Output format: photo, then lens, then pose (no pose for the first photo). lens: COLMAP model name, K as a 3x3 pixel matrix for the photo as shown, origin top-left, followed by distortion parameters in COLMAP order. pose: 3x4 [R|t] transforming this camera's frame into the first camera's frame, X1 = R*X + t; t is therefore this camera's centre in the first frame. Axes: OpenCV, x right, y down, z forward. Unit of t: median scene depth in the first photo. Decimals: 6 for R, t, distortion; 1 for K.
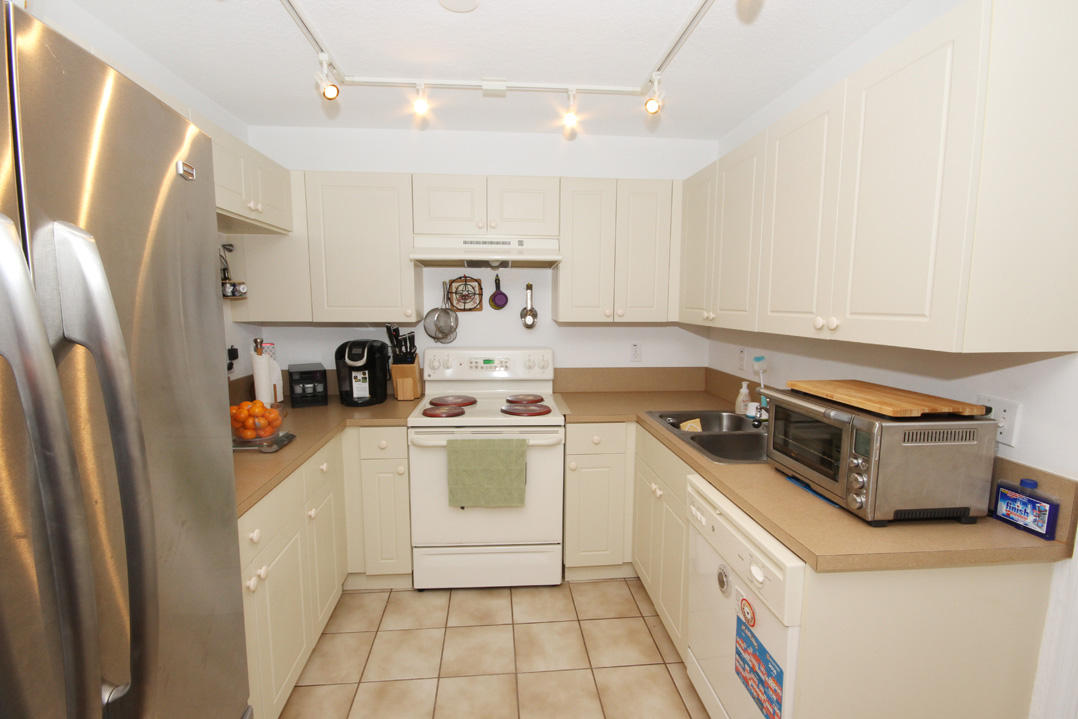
lens RADIAL K [[494.1, 0, 539.0], [0, 494.1, 359.5], [0, 0, 1]] dist [-0.002963, 0.000135]
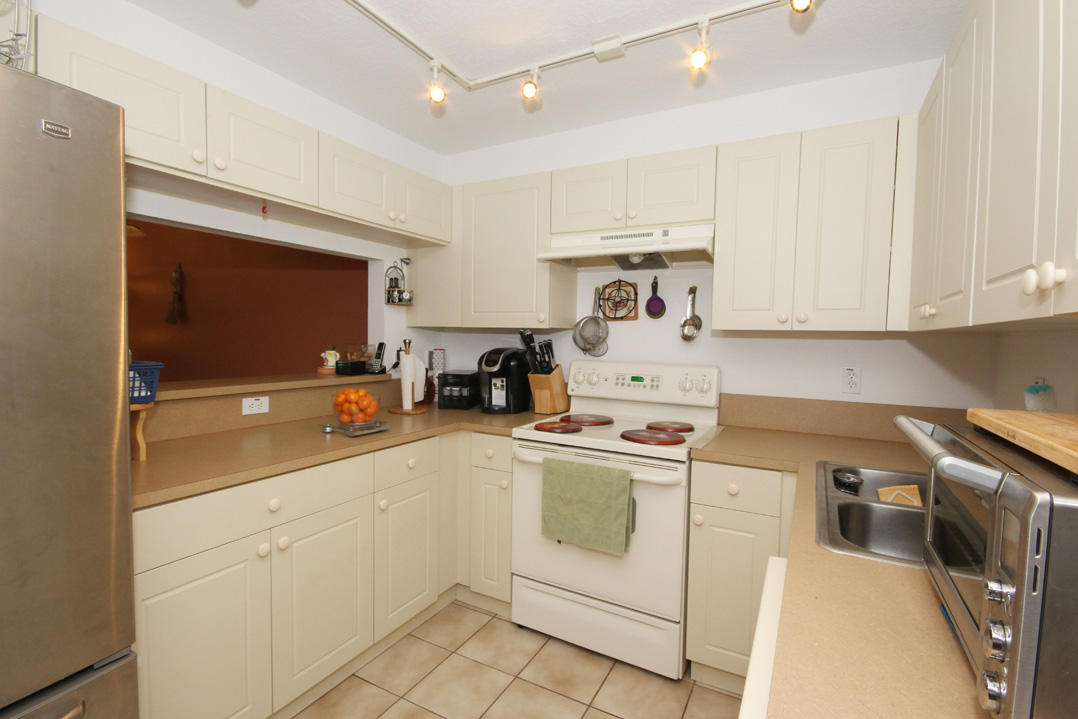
lens RADIAL K [[506.5, 0, 539.0], [0, 506.5, 359.5], [0, 0, 1]] dist [-0.000380, -0.000547]
pose [[0.833225, 0.035898, -0.551768, 0.260621], [-0.078956, 0.995389, -0.054471, 0.035381], [0.547269, 0.088952, 0.832217, 0.207510]]
